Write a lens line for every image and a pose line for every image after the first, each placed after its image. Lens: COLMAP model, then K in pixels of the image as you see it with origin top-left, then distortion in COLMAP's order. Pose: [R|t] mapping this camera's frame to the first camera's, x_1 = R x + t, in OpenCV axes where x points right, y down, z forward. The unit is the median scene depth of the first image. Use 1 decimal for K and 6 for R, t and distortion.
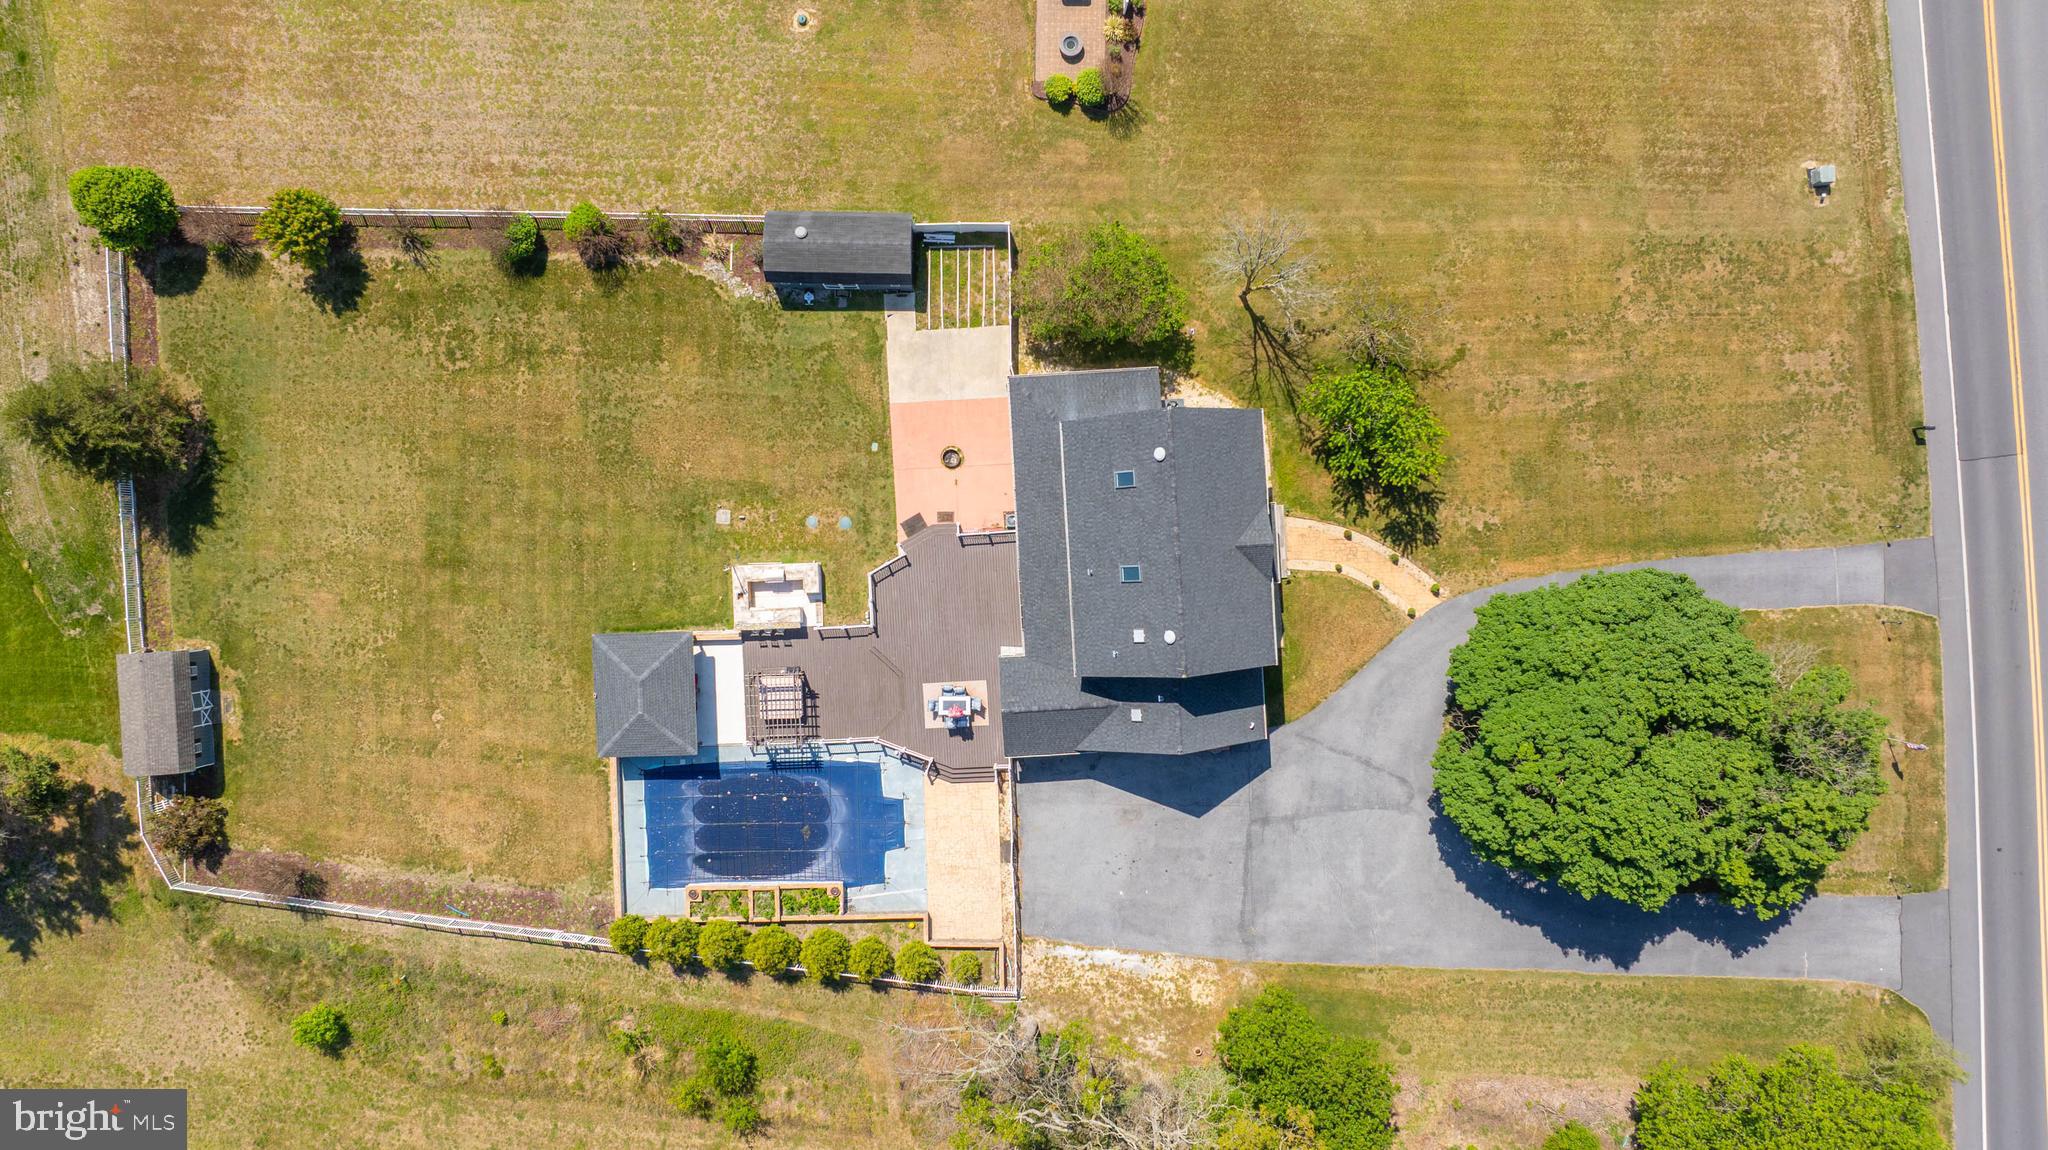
lens RADIAL K [[1432.4, 0, 1024.6], [0, 1432.4, 564.4], [0, 0, 1]] dist [-0.025222, 0.014979]
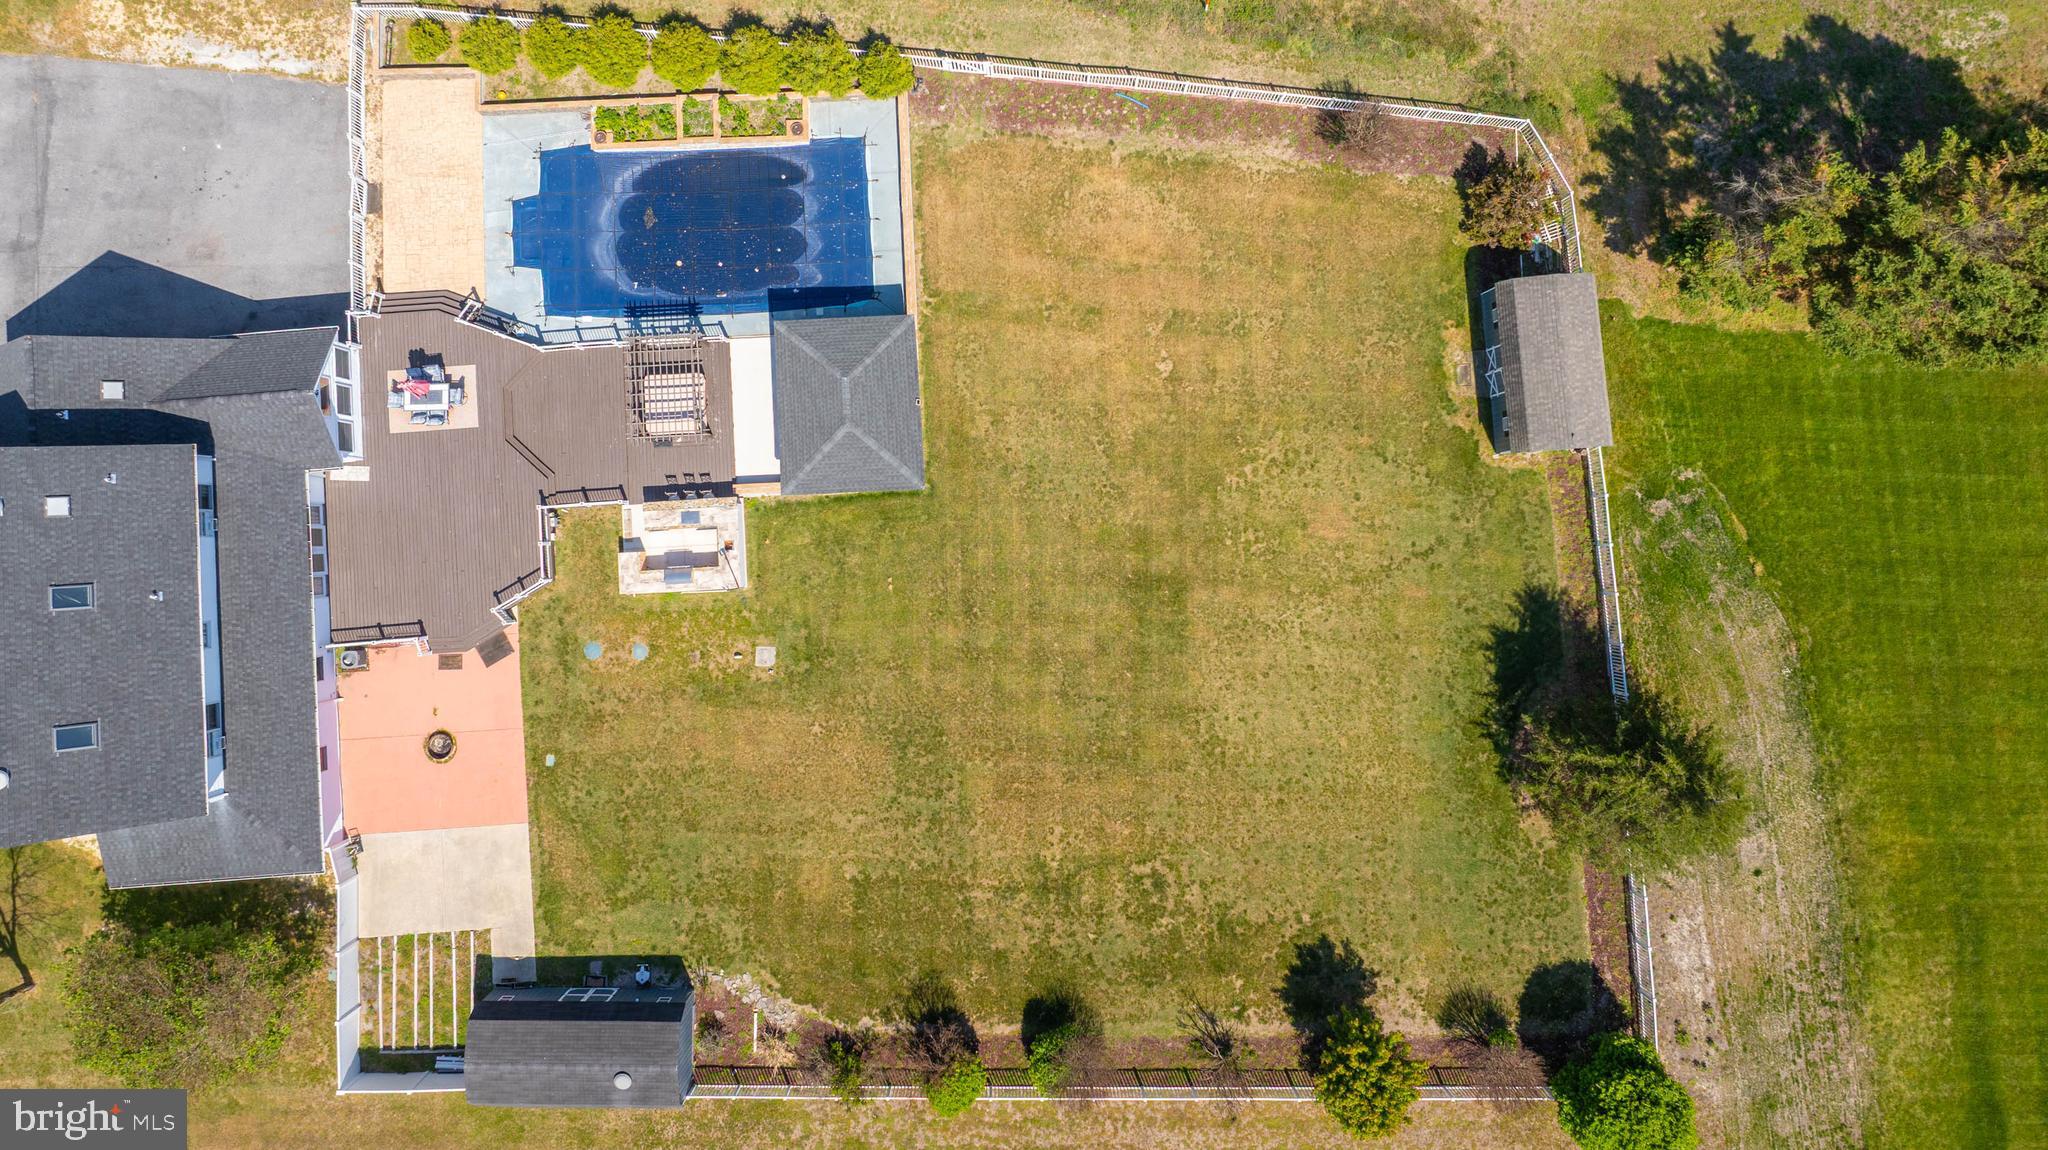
lens RADIAL K [[1432.4, 0, 1016.1], [0, 1432.4, 431.5], [0, 0, 1]] dist [-0.025222, 0.014979]
pose [[-0.999787, 0.019226, 0.007498, -0.342557], [-0.018688, -0.997631, 0.066198, 0.028564], [0.008753, 0.066044, 0.997778, 0.288749]]
